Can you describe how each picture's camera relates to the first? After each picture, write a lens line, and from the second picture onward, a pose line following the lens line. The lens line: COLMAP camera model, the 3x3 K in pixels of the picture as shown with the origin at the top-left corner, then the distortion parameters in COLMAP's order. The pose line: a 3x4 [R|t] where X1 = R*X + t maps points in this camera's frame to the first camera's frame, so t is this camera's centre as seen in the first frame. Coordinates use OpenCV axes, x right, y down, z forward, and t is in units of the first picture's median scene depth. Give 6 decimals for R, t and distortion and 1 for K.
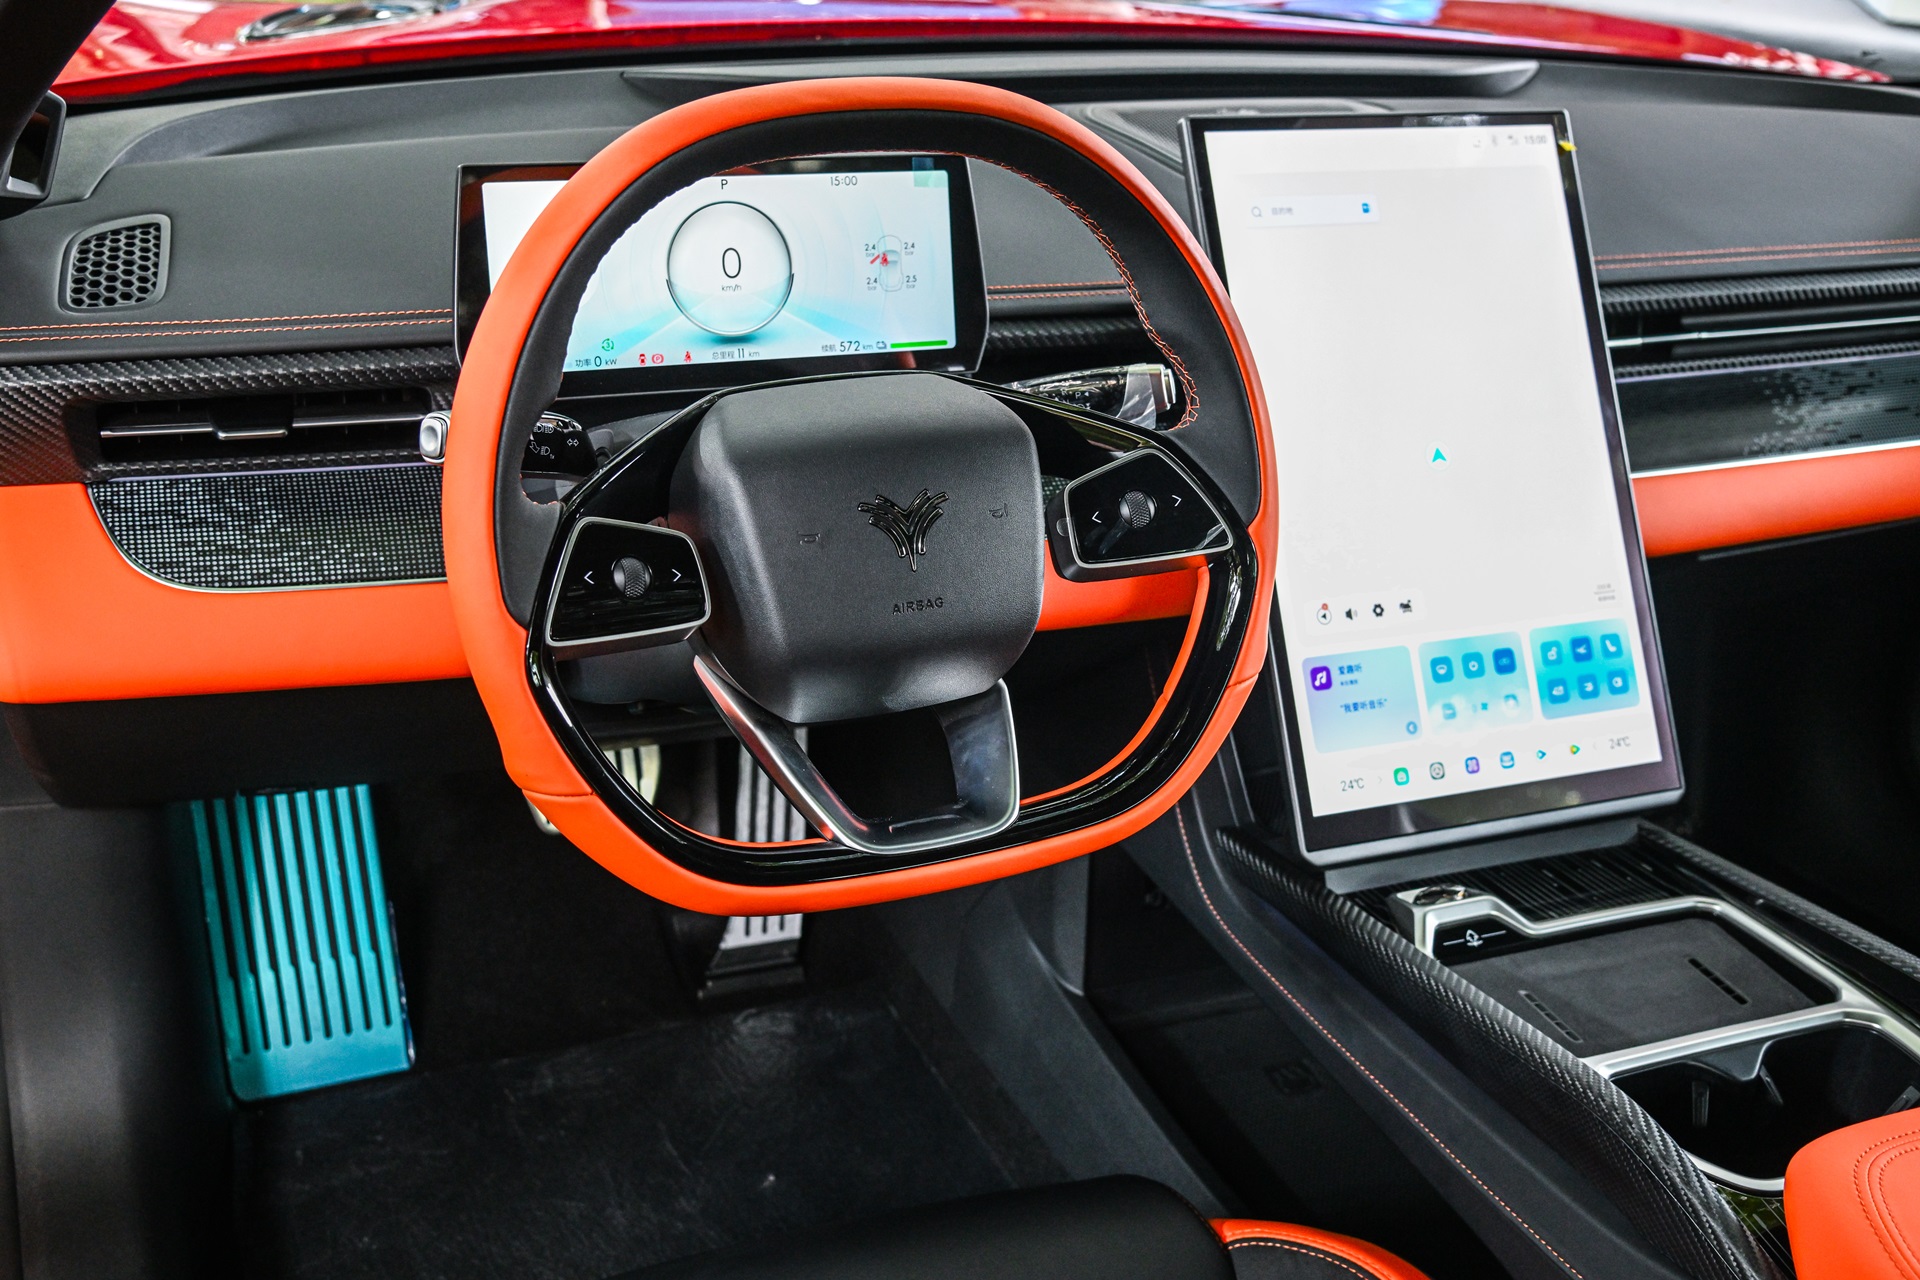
lens RADIAL K [[2078.9, 0, 960.0], [0, 2078.9, 640.0], [0, 0, 1]] dist [0.017300, -0.018122]
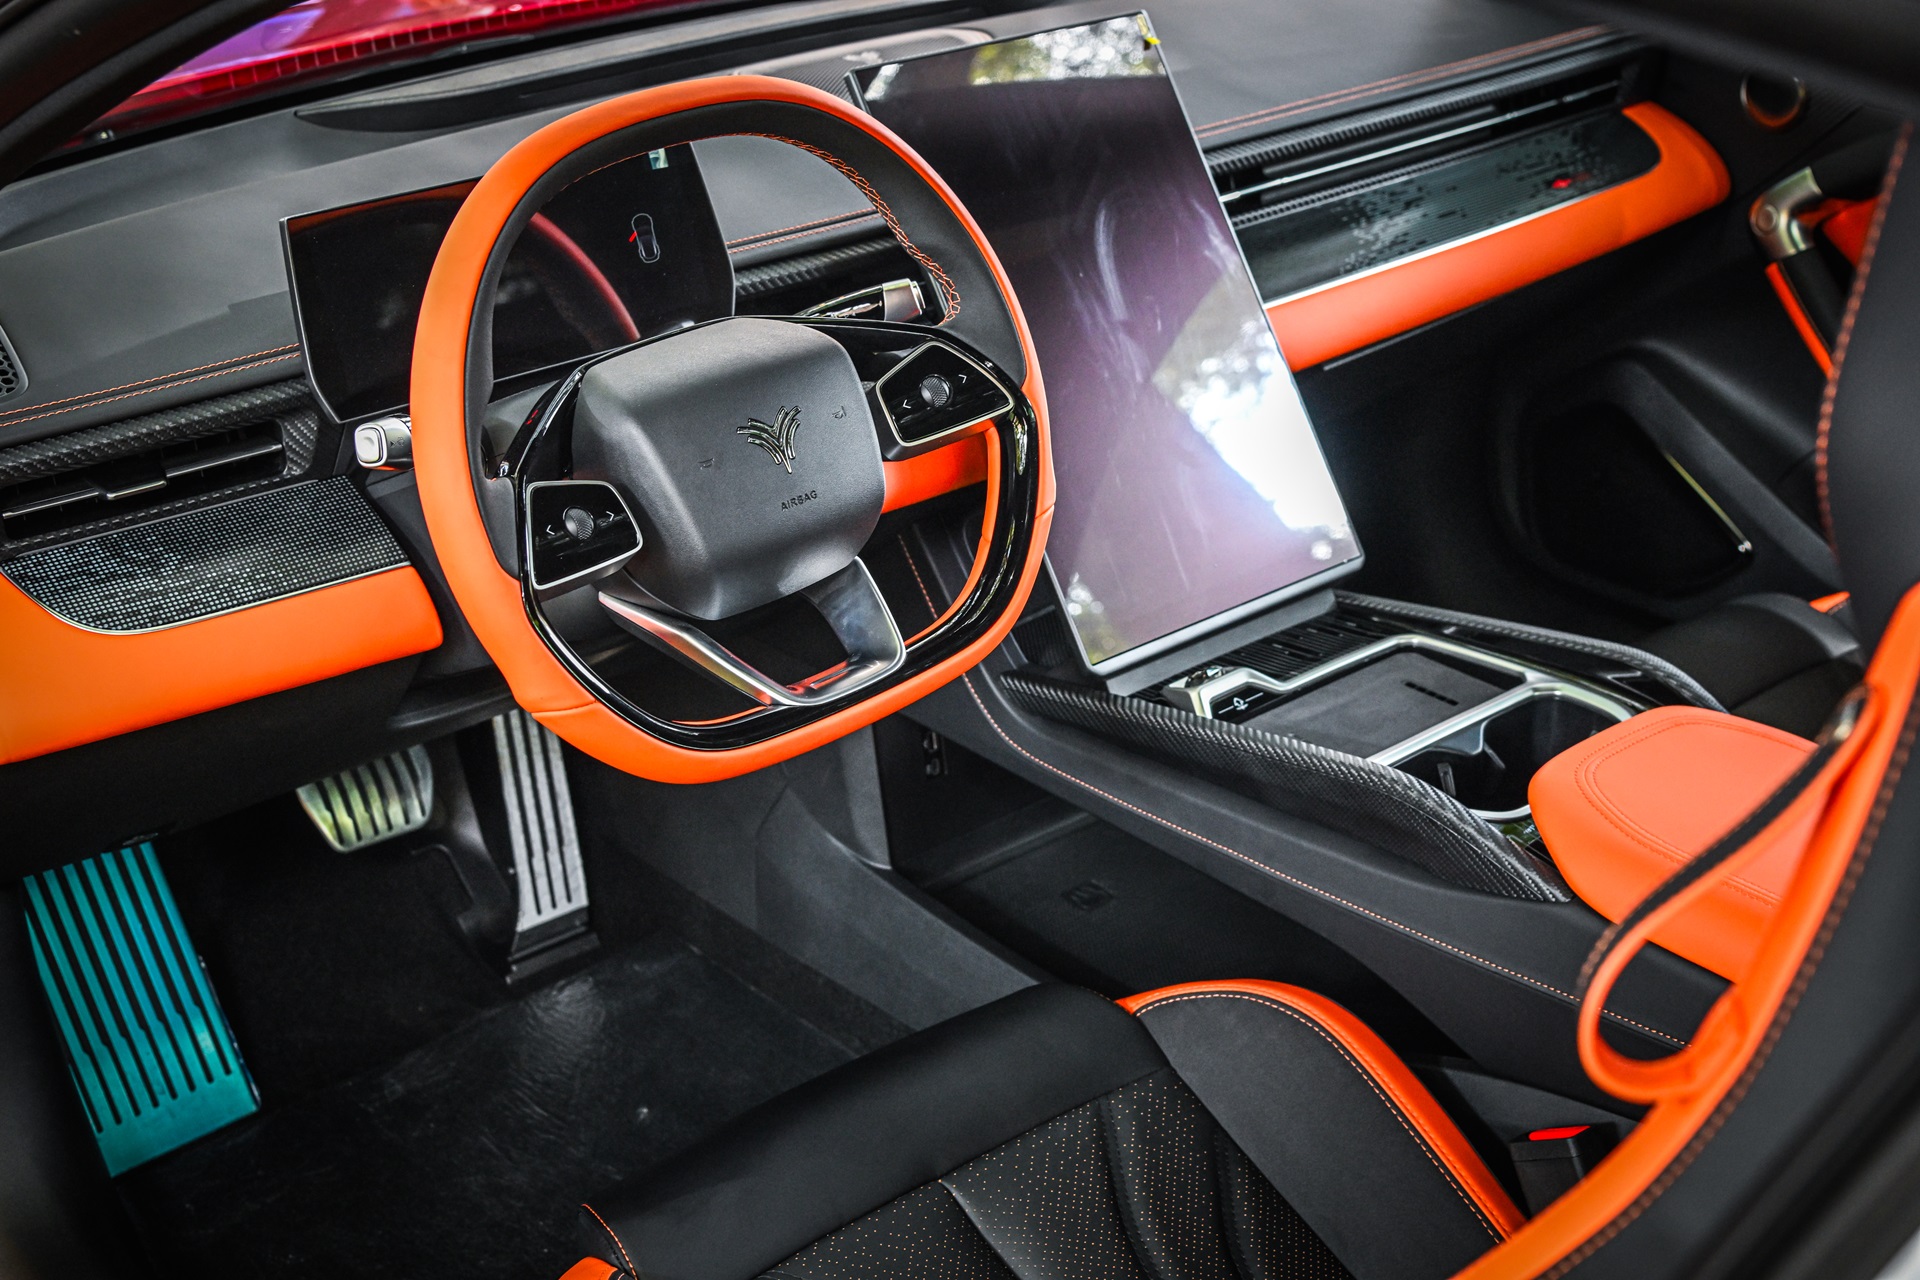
lens RADIAL K [[2362.4, 0, 960.0], [0, 2362.4, 640.0], [0, 0, 1]] dist [-0.007154, 0.008304]
pose [[0.949883, -0.218259, 0.223798, -0.193107], [0.218824, 0.975503, 0.022587, 0.040065], [-0.223245, 0.027518, 0.974374, -0.273895]]
